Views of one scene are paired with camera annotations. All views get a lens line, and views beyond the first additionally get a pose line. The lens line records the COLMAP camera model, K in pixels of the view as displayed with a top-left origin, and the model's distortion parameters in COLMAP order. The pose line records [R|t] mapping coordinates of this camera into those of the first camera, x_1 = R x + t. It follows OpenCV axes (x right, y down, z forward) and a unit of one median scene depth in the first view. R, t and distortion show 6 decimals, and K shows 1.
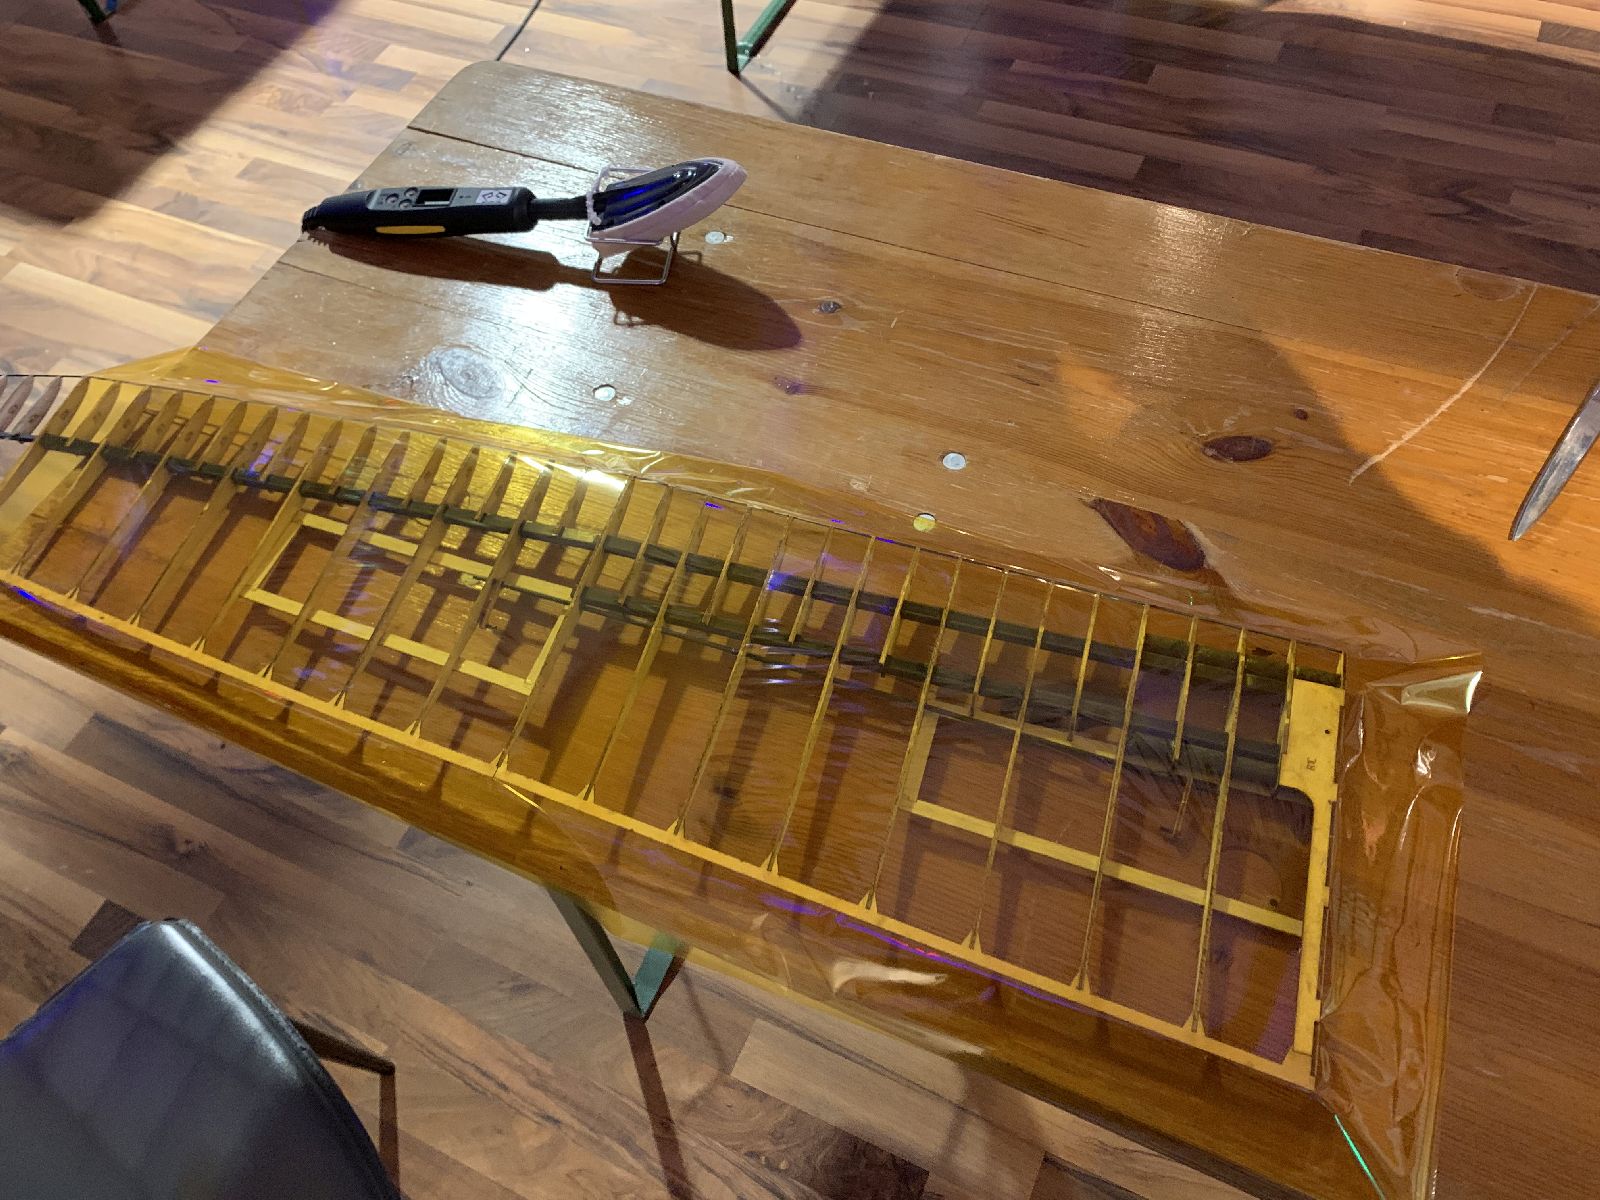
lens RADIAL K [[1218.5, 0, 794.5], [0, 1218.5, 593.9], [0, 0, 1]] dist [0.014090, -0.008636]
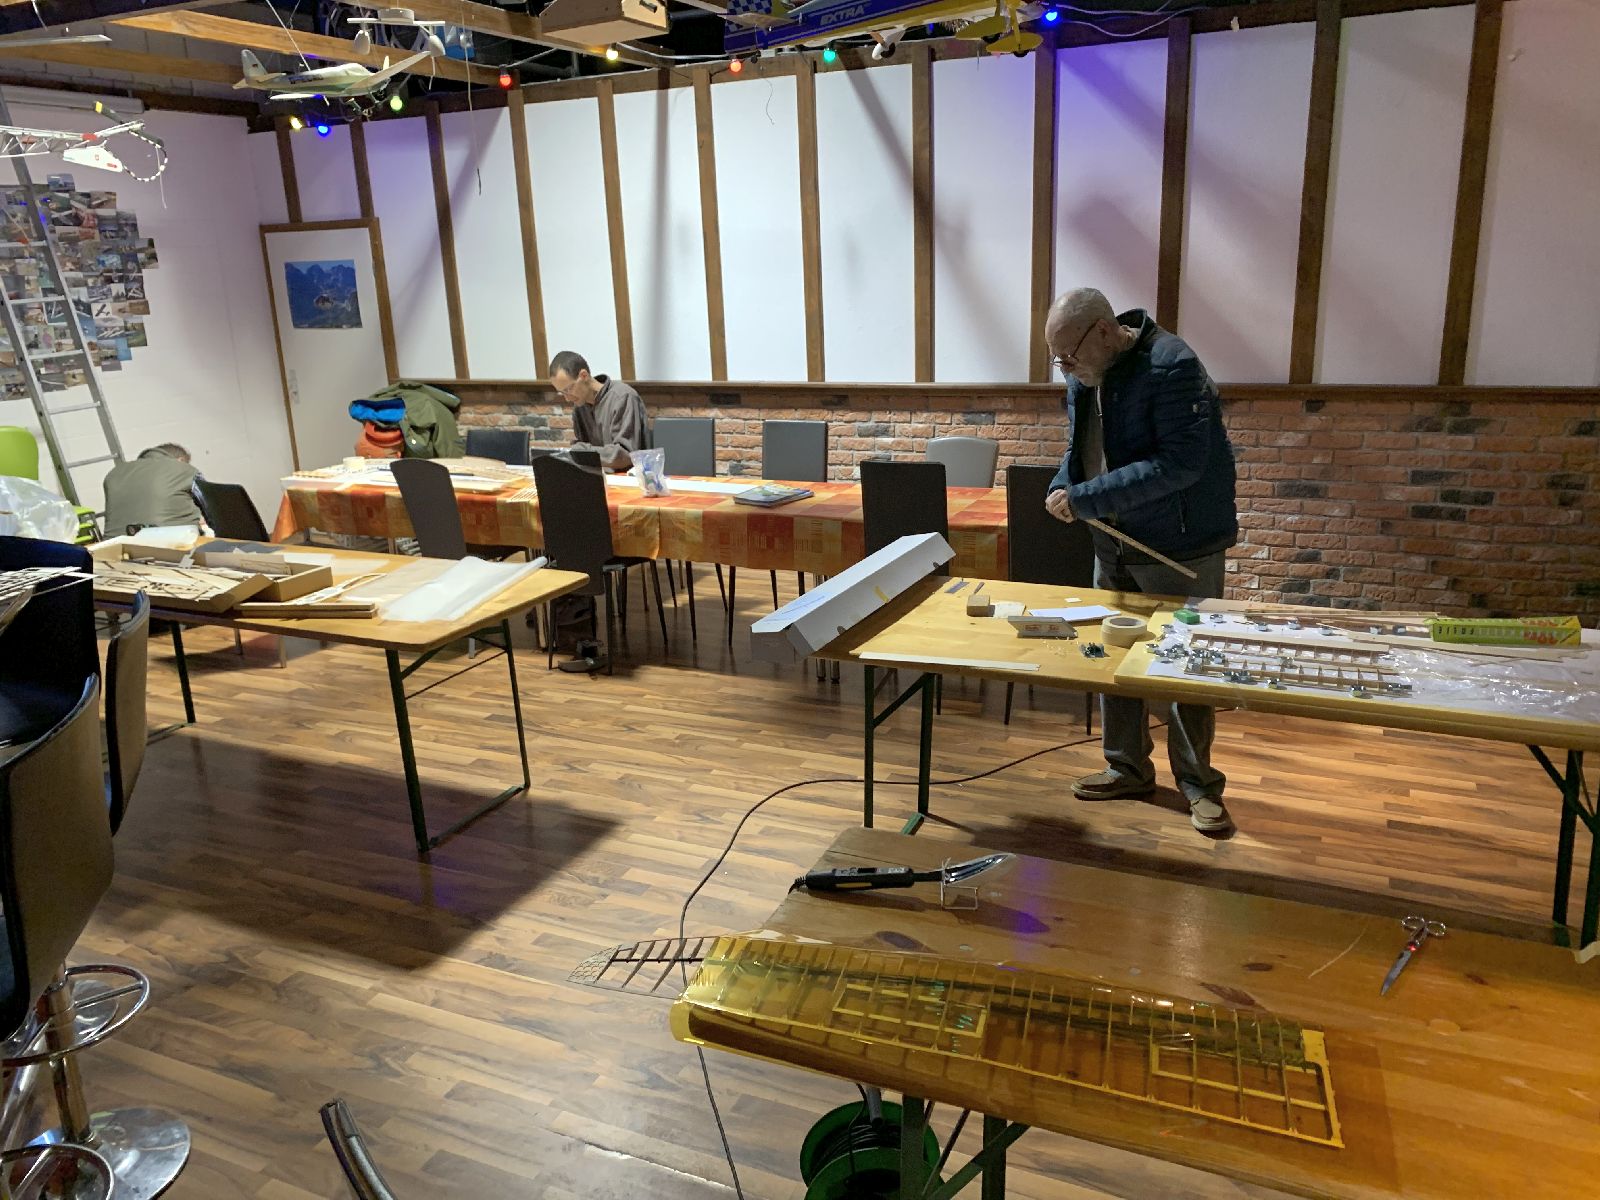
lens RADIAL K [[1218.5, 0, 807.2], [0, 1218.5, 598.0], [0, 0, 1]] dist [0.014090, -0.008636]
pose [[0.998821, 0.037863, 0.030375, -0.190219], [-0.009191, 0.761952, -0.647569, 0.279869], [-0.047663, 0.646526, 0.761401, -0.380127]]
